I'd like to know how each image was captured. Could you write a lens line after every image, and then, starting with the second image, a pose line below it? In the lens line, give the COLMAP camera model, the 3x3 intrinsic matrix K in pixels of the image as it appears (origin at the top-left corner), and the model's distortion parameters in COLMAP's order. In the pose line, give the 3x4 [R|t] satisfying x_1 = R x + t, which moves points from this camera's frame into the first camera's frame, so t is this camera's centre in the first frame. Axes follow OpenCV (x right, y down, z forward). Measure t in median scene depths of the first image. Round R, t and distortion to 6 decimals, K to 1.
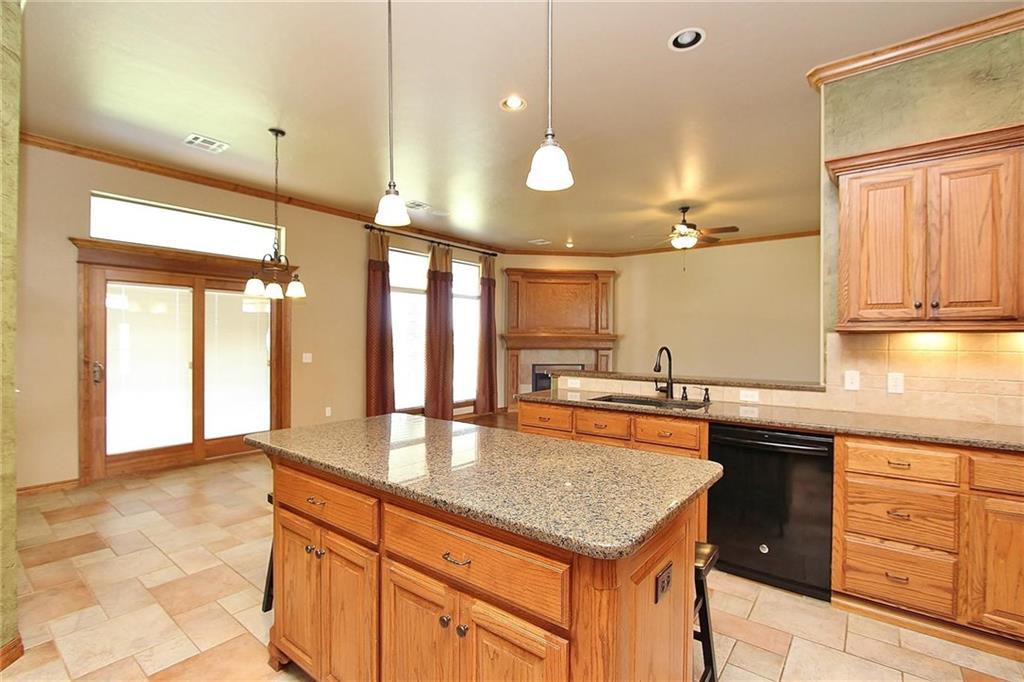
lens RADIAL K [[473.5, 0, 509.1], [0, 473.5, 342.6], [0, 0, 1]] dist [-0.019434, 0.003939]
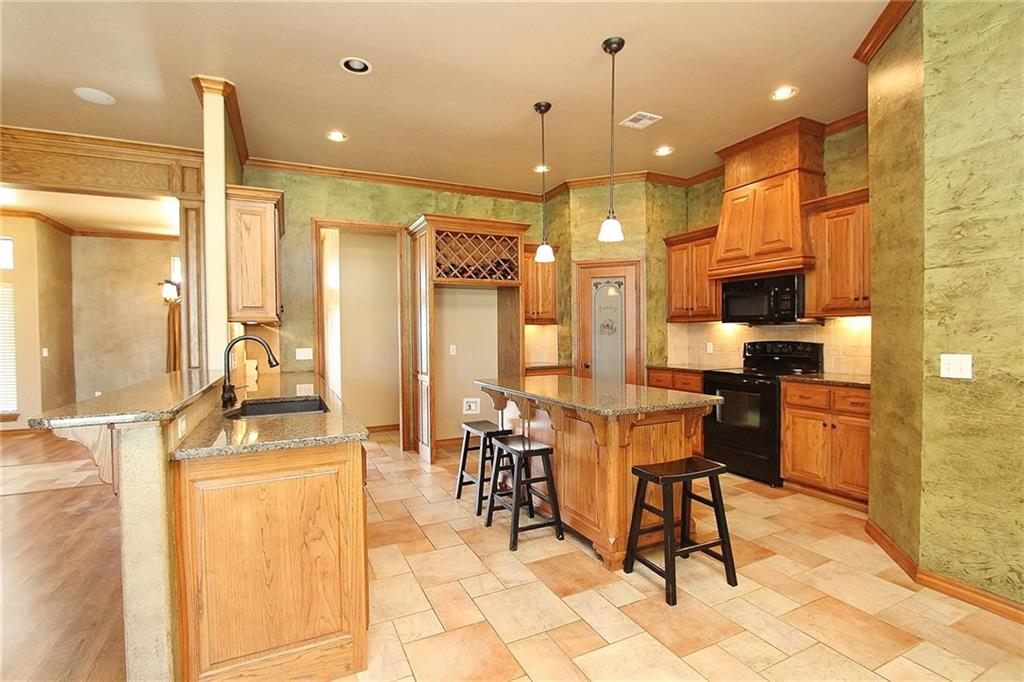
lens RADIAL K [[473.5, 0, 505.0], [0, 473.5, 343.1], [0, 0, 1]] dist [-0.019434, 0.003939]
pose [[-0.894629, -0.006081, 0.446769, -0.159435], [0.007084, 0.999589, 0.027791, 0.001689], [-0.446754, 0.028028, -0.894218, 0.646609]]
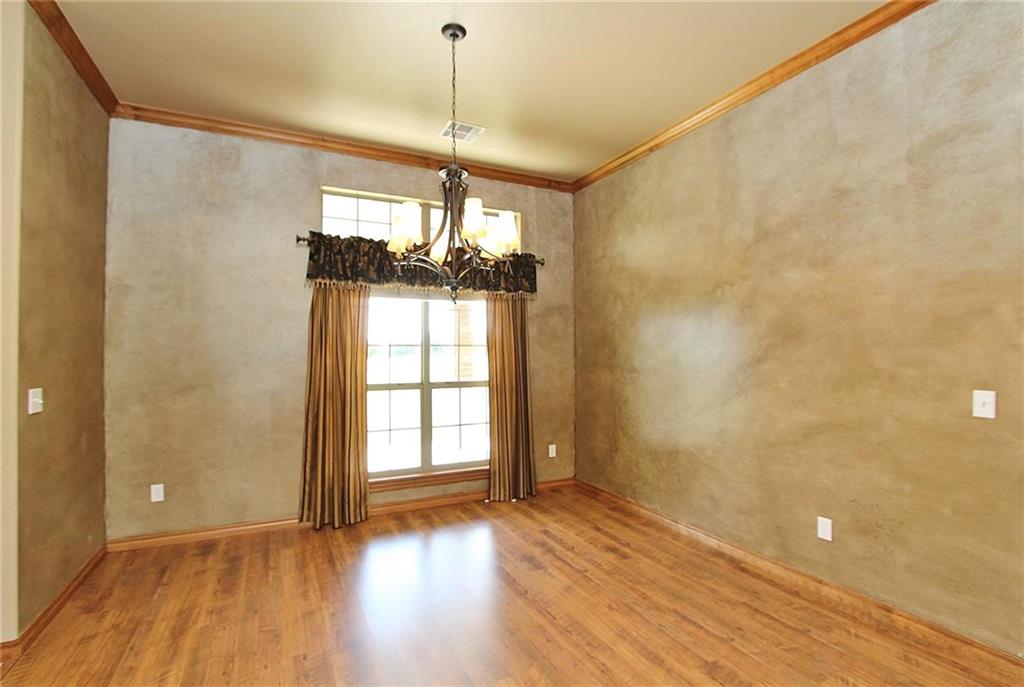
lens RADIAL K [[473.5, 0, 511.6], [0, 473.5, 345.3], [0, 0, 1]] dist [-0.019434, 0.003939]
pose [[-0.901199, -0.001504, 0.433403, 0.576848], [-0.004220, 0.999977, -0.005304, 0.001712], [-0.433385, -0.006609, -0.901184, 0.394138]]
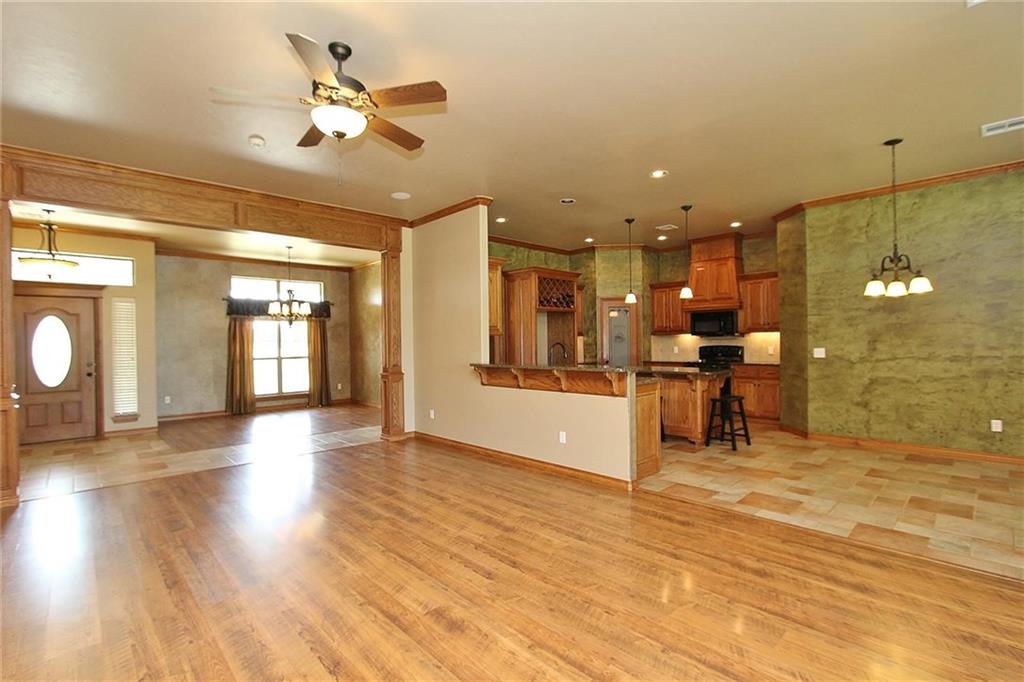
lens RADIAL K [[473.5, 0, 508.3], [0, 473.5, 341.8], [0, 0, 1]] dist [-0.019434, 0.003939]
pose [[-0.989025, 0.007658, 0.147548, 0.110153], [0.008782, 0.999937, 0.006965, -0.002053], [-0.147486, 0.008184, -0.989030, 1.101318]]
